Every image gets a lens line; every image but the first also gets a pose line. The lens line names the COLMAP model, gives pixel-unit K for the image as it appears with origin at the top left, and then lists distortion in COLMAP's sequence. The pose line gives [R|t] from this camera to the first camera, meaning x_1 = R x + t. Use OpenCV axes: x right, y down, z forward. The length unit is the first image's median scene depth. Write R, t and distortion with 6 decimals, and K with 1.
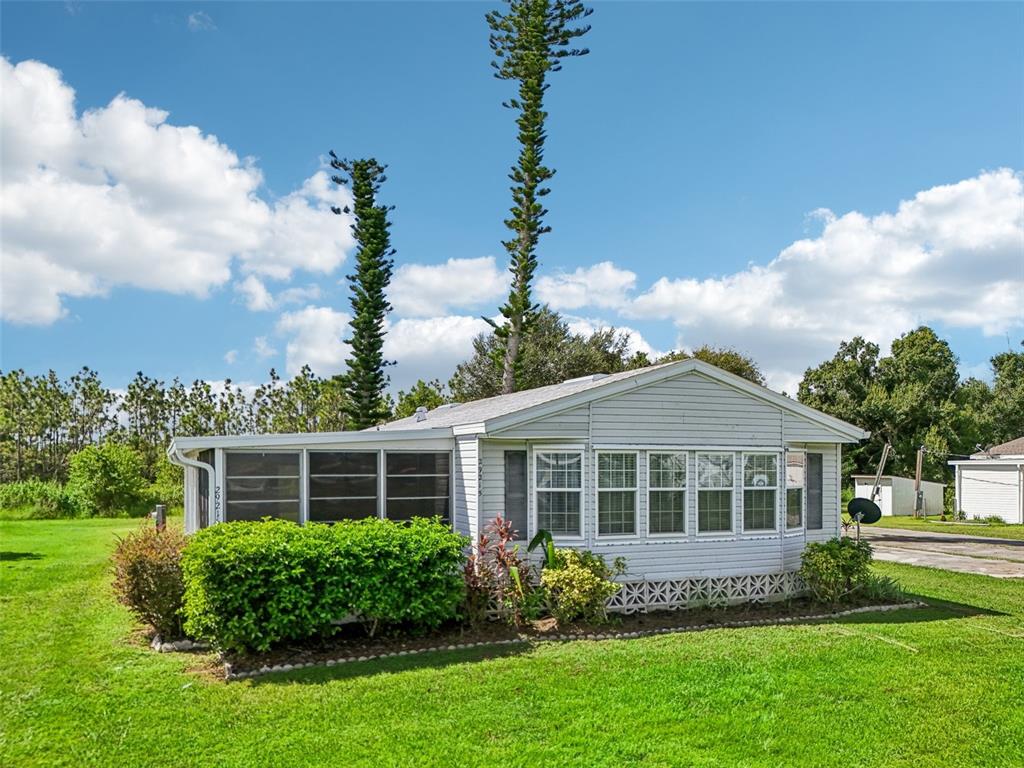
lens RADIAL K [[811.4, 0, 515.4], [0, 811.4, 415.4], [0, 0, 1]] dist [0.047526, -0.004662]
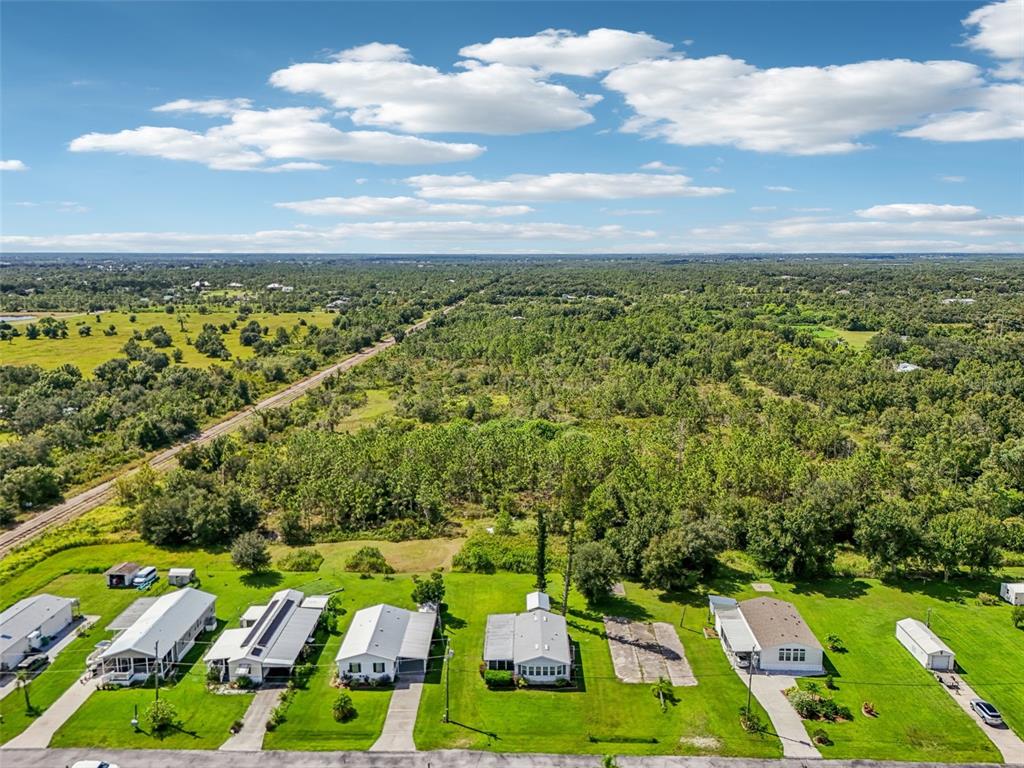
lens RADIAL K [[772.5, 0, 512.3], [0, 772.5, 343.2], [0, 0, 1]] dist [0.101865, -0.158572]
pose [[0.899324, 0.043158, -0.435147, 3.160344], [0.039301, 0.983113, 0.178731, -4.458706], [0.435512, -0.177839, 0.882441, -5.352560]]
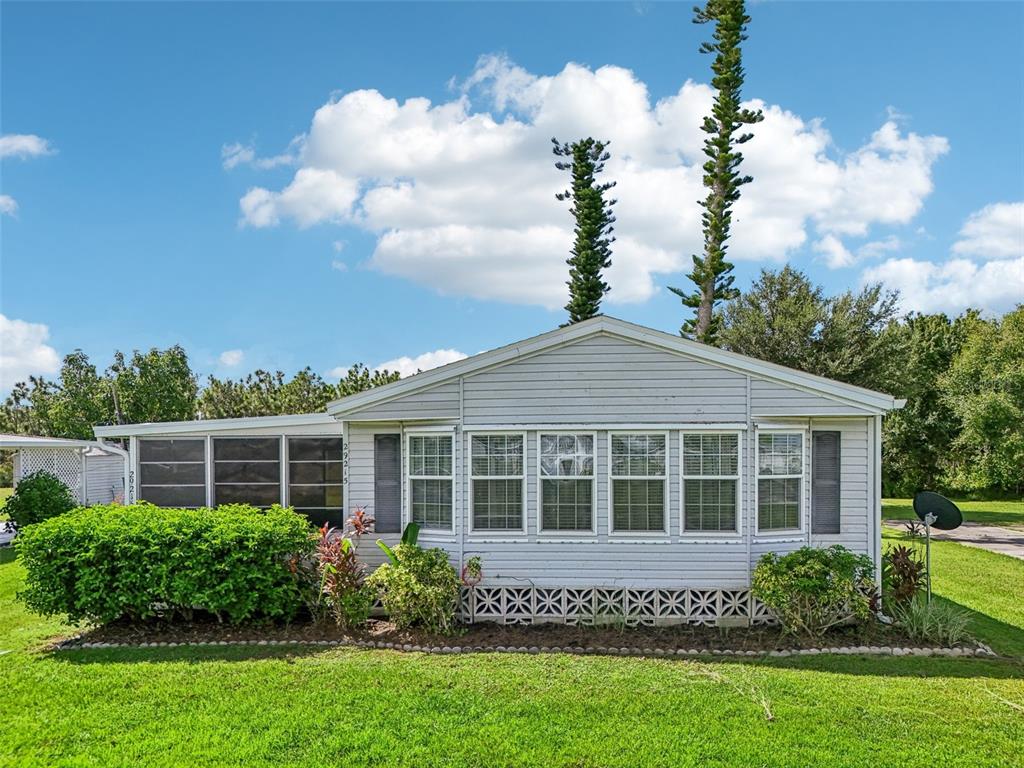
lens RADIAL K [[806.5, 0, 512.7], [0, 806.5, 398.0], [0, 0, 1]] dist [0.063167, -0.064096]
pose [[0.880361, -0.037270, -0.472838, 0.515040], [0.036219, 0.999280, -0.011331, 0.016826], [0.472919, -0.007151, 0.881077, 0.244633]]
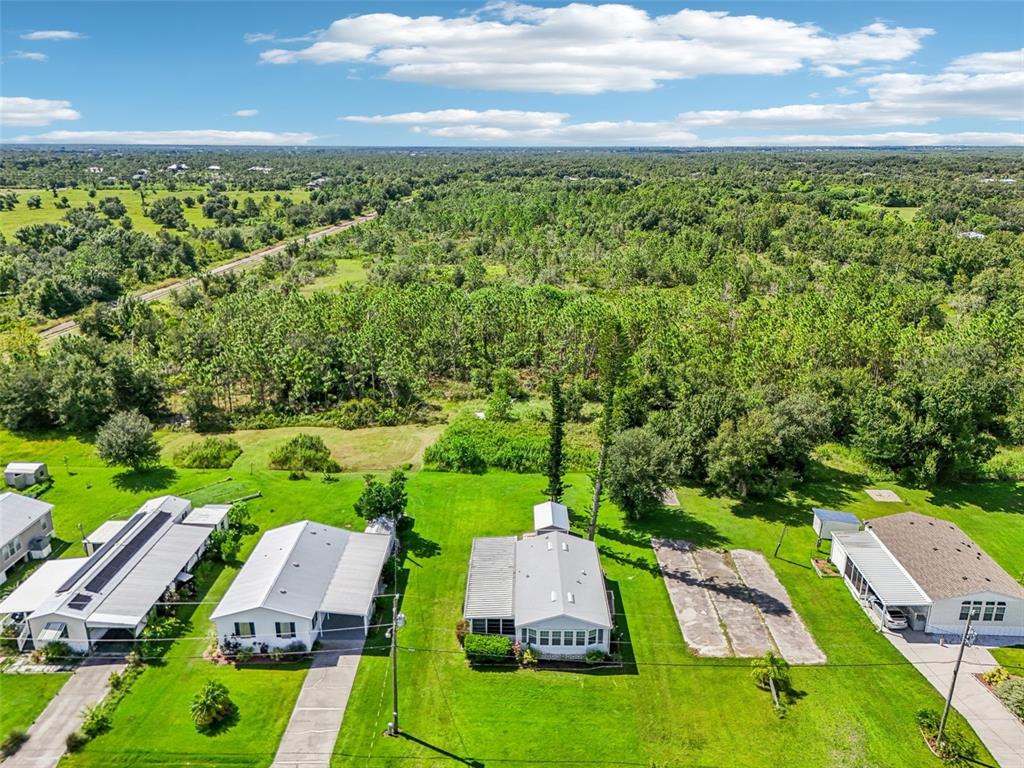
lens RADIAL K [[780.2, 0, 509.8], [0, 780.2, 335.1], [0, 0, 1]] dist [0.059444, -0.055120]
pose [[0.899605, 0.100289, -0.425034, 1.687443], [0.032870, 0.954962, 0.294900, -2.911368], [0.435467, -0.279265, 0.855792, -2.525121]]
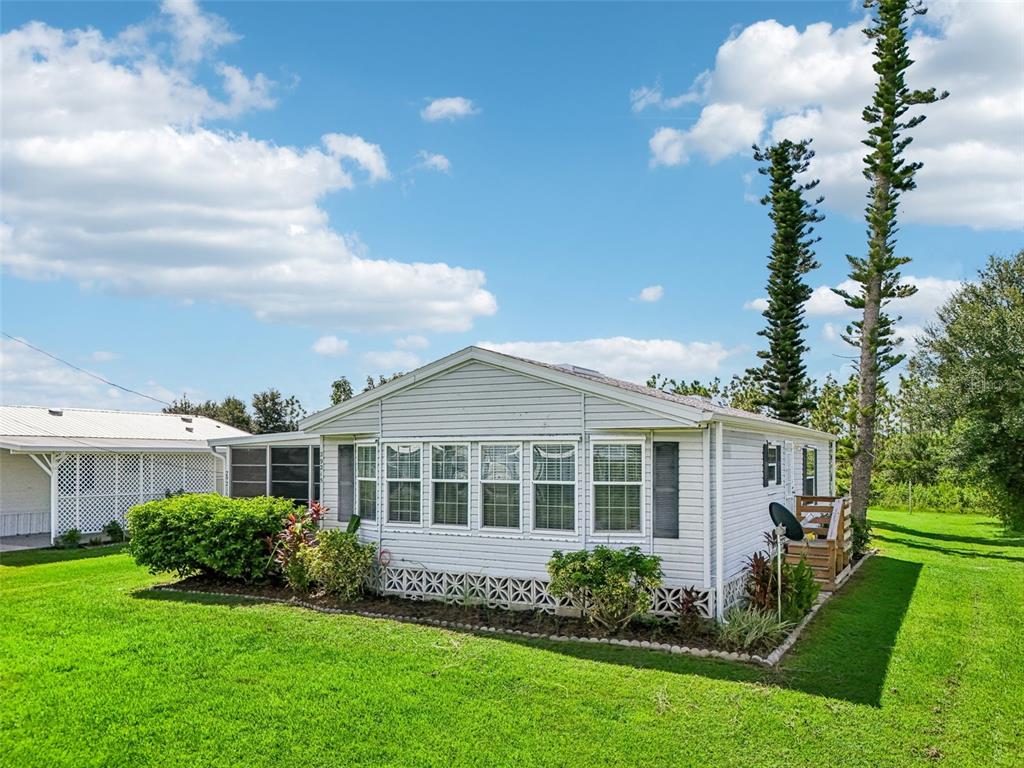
lens RADIAL K [[800.6, 0, 512.0], [0, 800.6, 384.0], [0, 0, 1]] dist [0.049294, -0.060319]
pose [[0.587893, -0.075070, -0.805448, 1.004684], [0.048209, 0.997166, -0.057751, 0.031815], [0.807501, -0.004879, 0.589846, 0.468429]]
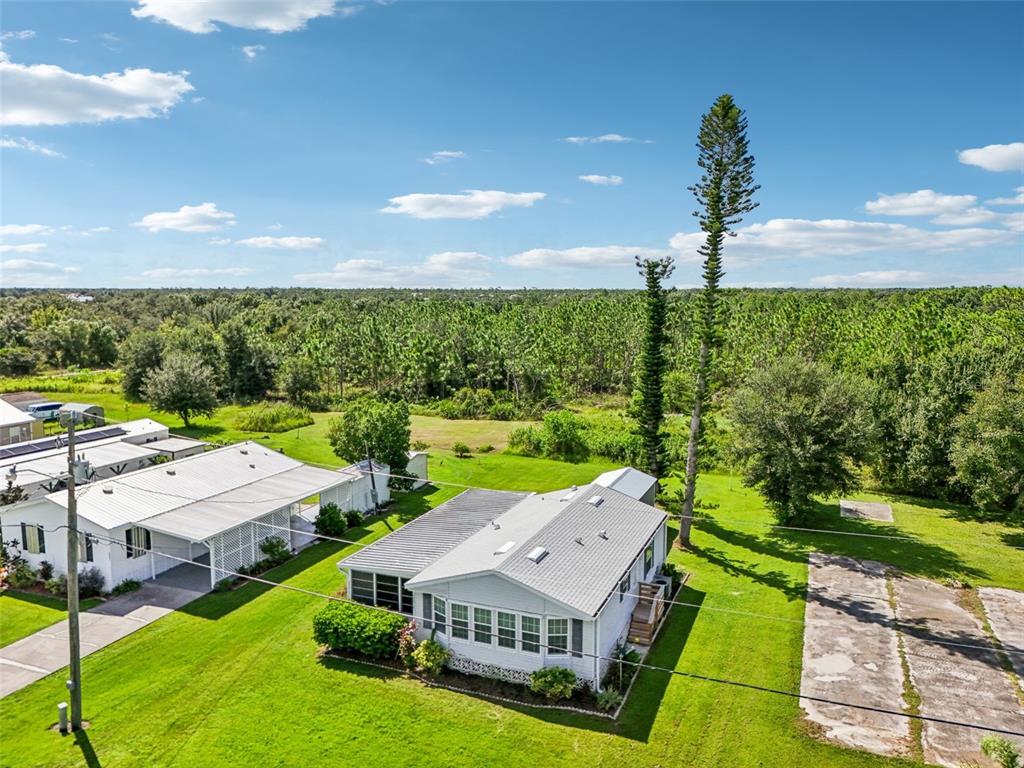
lens RADIAL K [[780.2, 0, 509.8], [0, 780.2, 335.1], [0, 0, 1]] dist [0.059444, -0.055120]
pose [[0.675429, 0.044216, -0.736098, 1.748544], [0.051552, 0.992927, 0.106947, -0.902211], [0.735621, -0.110182, 0.668372, -0.297518]]
